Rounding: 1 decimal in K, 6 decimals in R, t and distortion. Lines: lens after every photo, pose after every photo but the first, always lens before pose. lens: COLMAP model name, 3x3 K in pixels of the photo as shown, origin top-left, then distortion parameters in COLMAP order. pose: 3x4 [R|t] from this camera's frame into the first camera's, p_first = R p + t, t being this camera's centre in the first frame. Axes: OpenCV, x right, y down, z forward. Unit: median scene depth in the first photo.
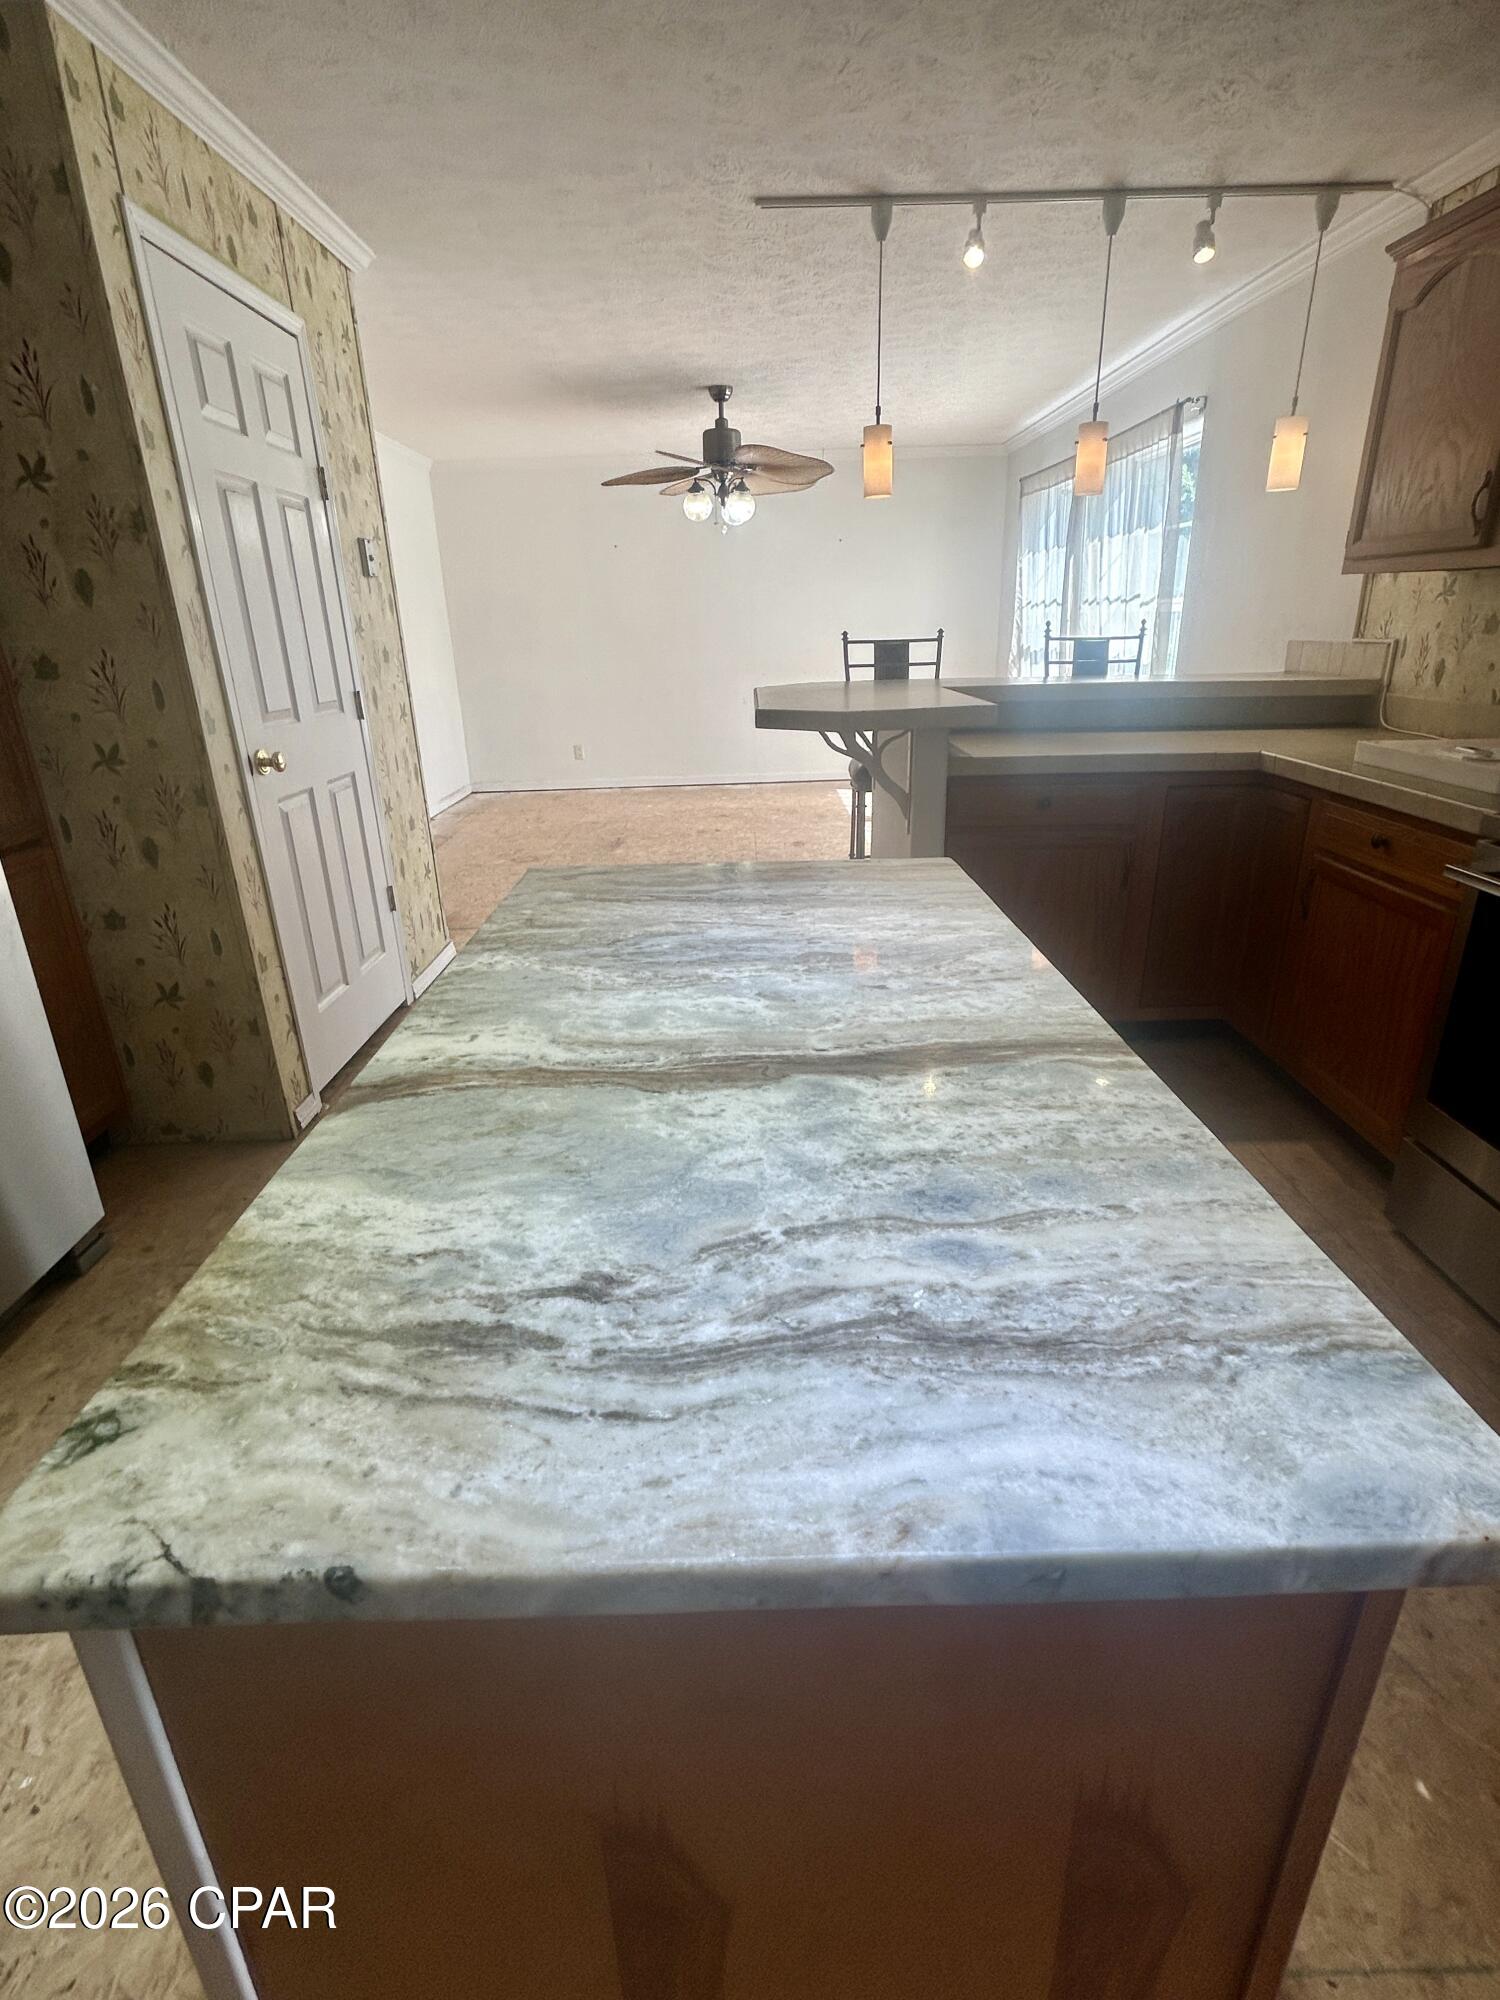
lens RADIAL K [[979.0, 0, 754.6], [0, 979.0, 989.0], [0, 0, 1]] dist [0.003558, 0.000898]
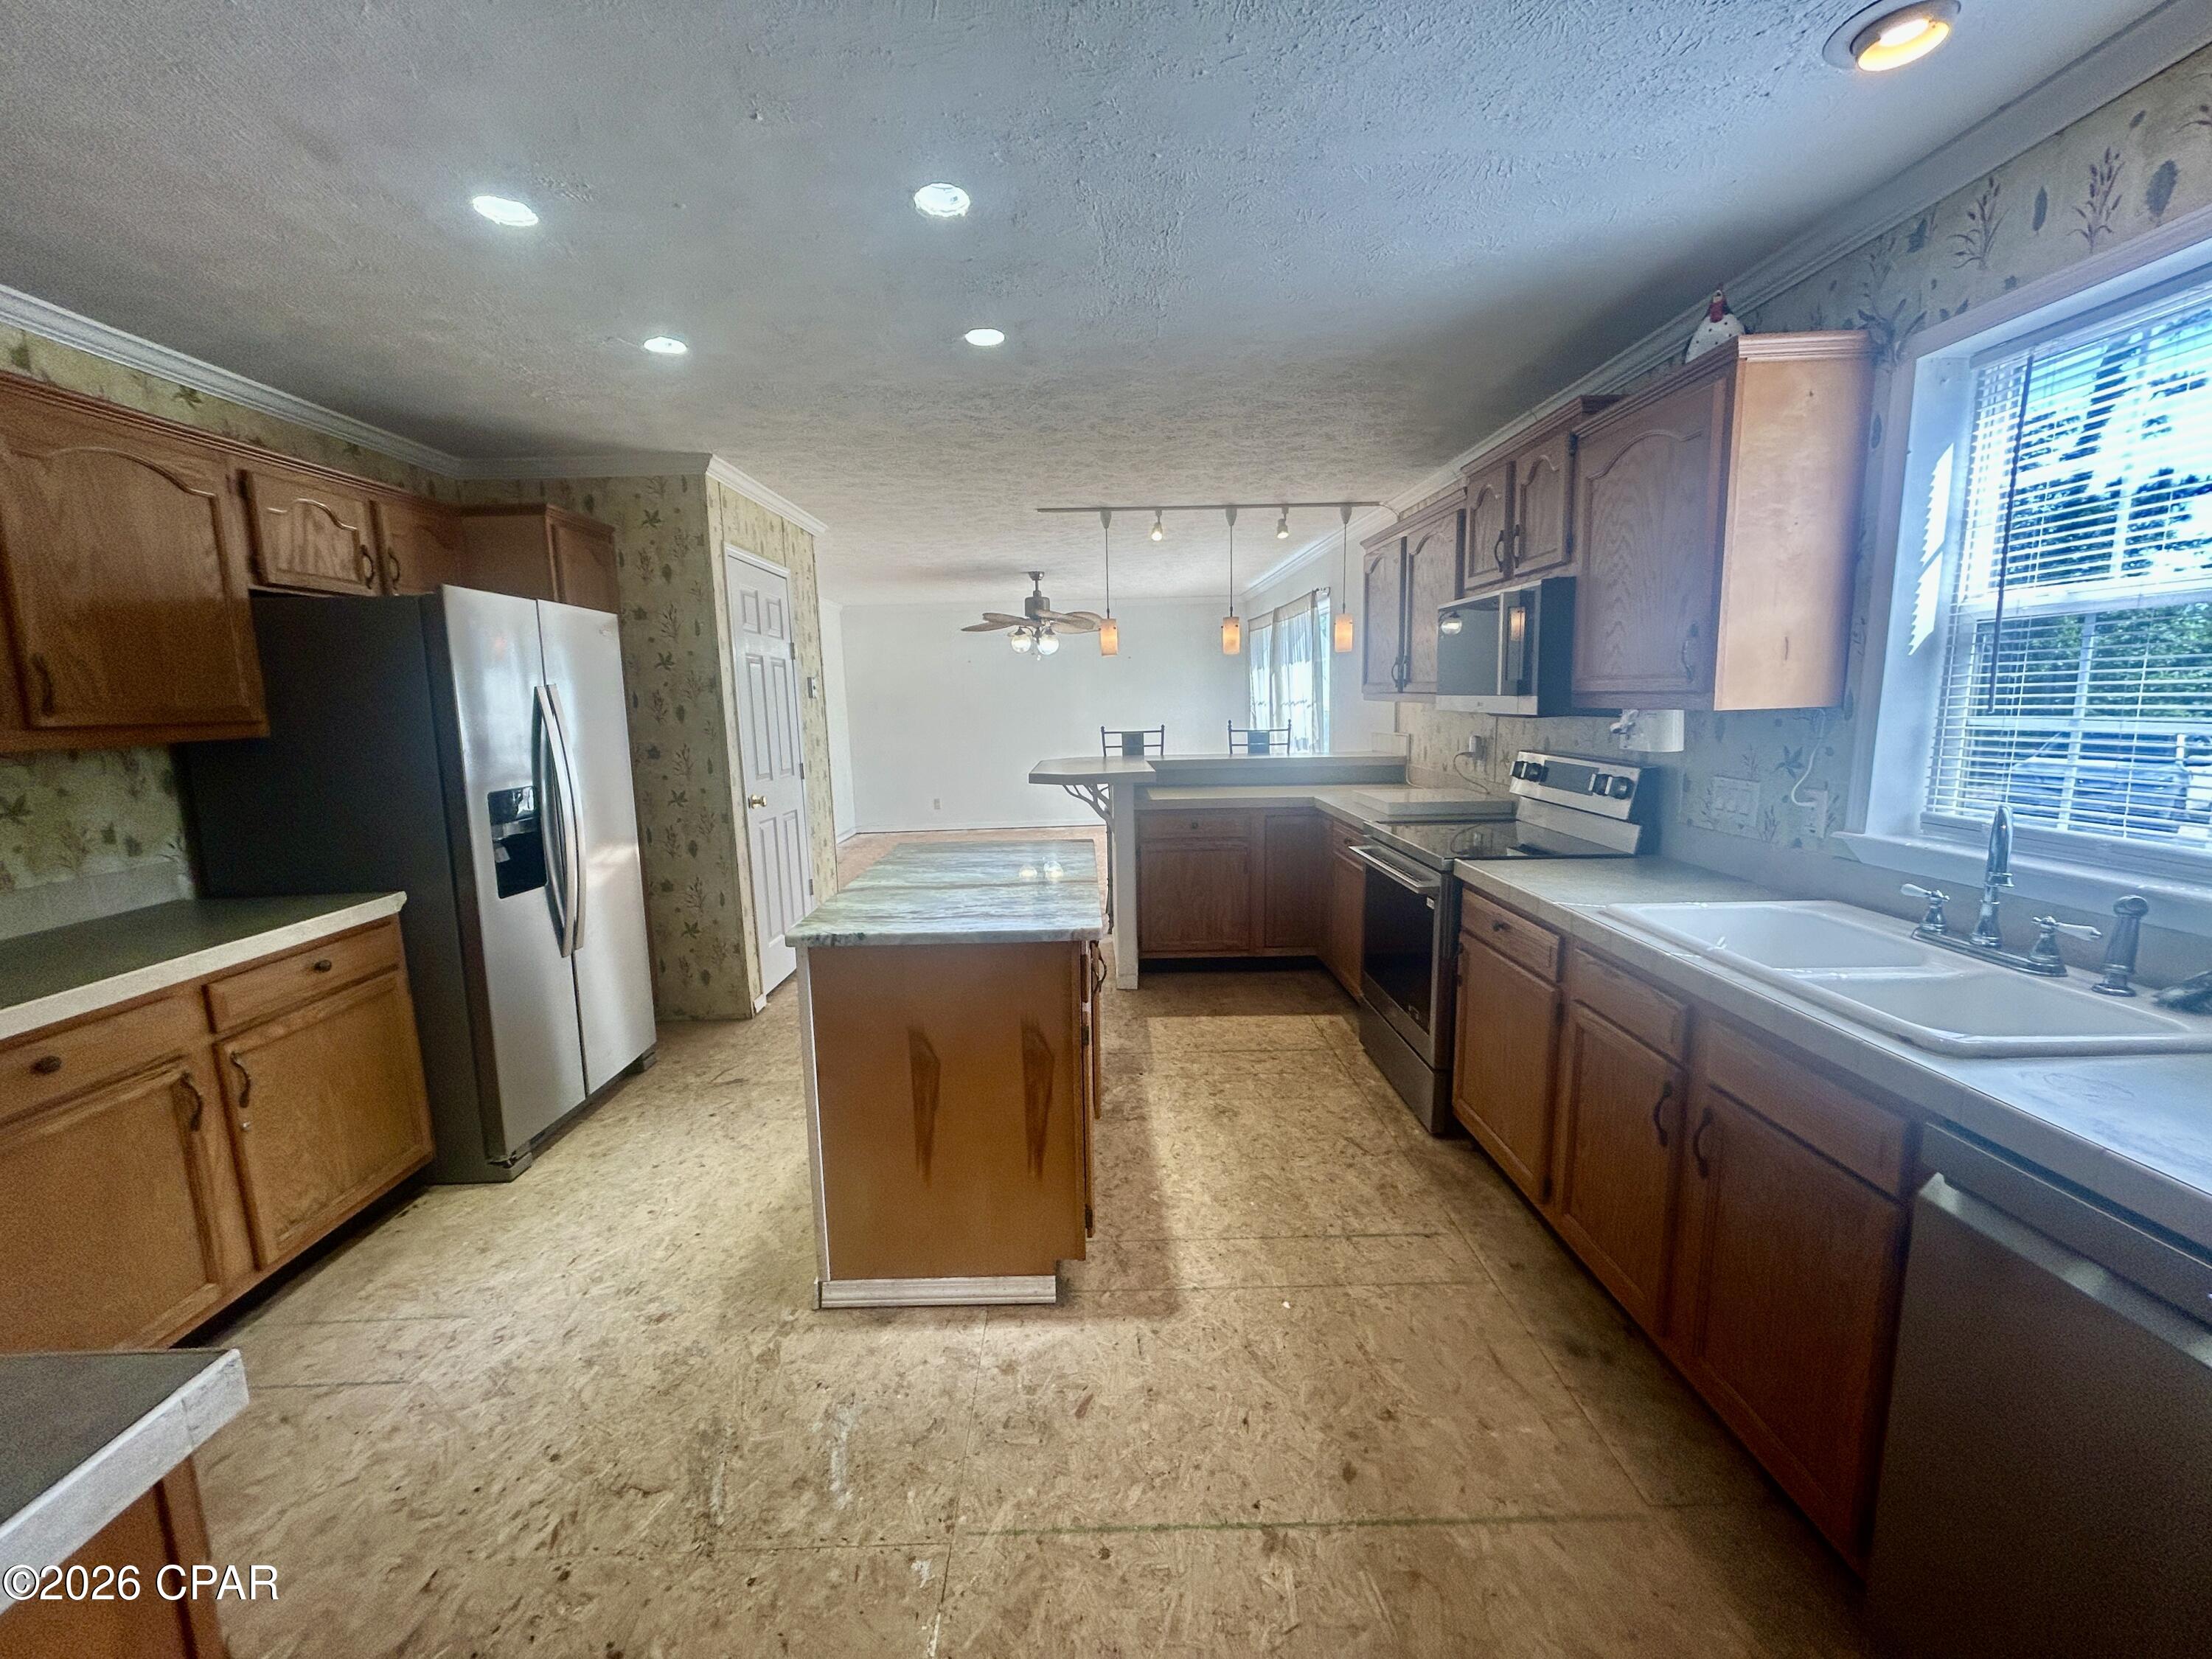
lens RADIAL K [[885.1, 0, 1094.2], [0, 885.1, 831.3], [0, 0, 1]] dist [0.000100, -0.000043]
pose [[0.999992, 0.000922, -0.003912, 0.099749], [-0.001727, 0.977423, -0.211284, 0.126210], [0.003629, 0.211289, 0.977417, -0.442041]]
